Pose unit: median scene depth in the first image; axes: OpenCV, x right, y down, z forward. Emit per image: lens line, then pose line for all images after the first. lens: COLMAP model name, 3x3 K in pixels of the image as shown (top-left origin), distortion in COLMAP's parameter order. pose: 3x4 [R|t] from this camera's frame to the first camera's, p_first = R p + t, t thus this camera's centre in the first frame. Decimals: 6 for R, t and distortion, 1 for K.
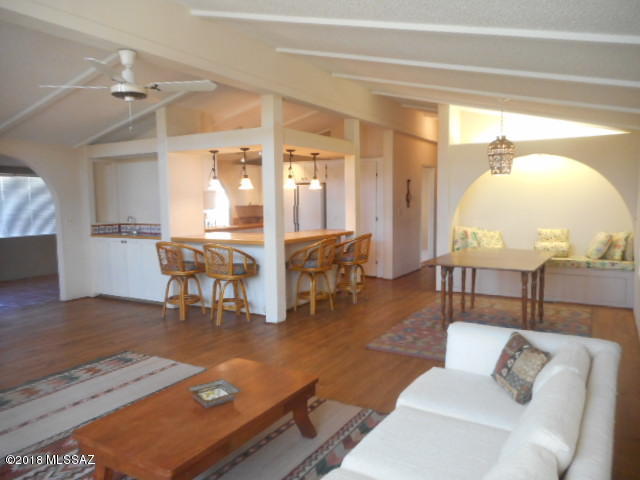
lens RADIAL K [[478.7, 0, 320.0], [0, 478.7, 240.0], [0, 0, 1]] dist [0.000869, 0.006142]
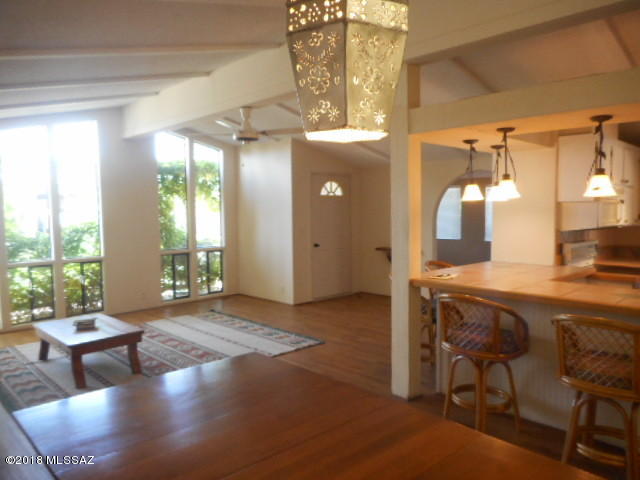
lens RADIAL K [[478.7, 0, 320.0], [0, 478.7, 240.0], [0, 0, 1]] dist [0.000869, 0.006142]
pose [[-0.255590, 0.076820, -0.963728, 0.466489], [-0.073928, 0.992366, 0.098709, -0.087285], [0.963954, 0.096476, -0.247960, 0.821823]]
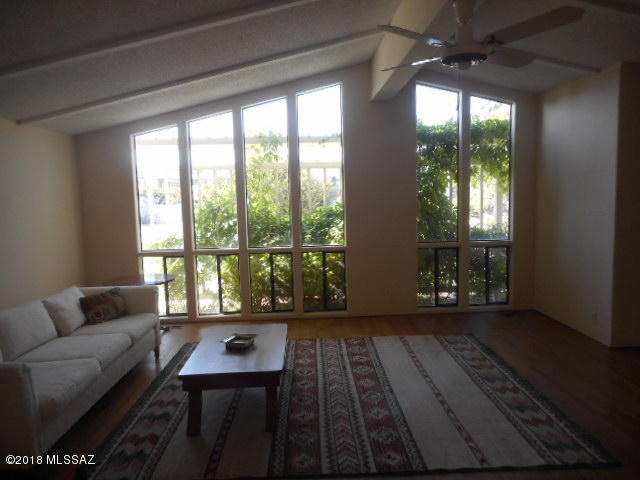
lens RADIAL K [[480.8, 0, 320.6], [0, 480.8, 239.2], [0, 0, 1]] dist [0.004715, 0.002591]
pose [[-0.835485, 0.081378, -0.543454, 0.116442], [-0.018809, 0.984159, 0.176286, -0.080553], [0.549191, 0.157506, -0.820720, 0.804427]]
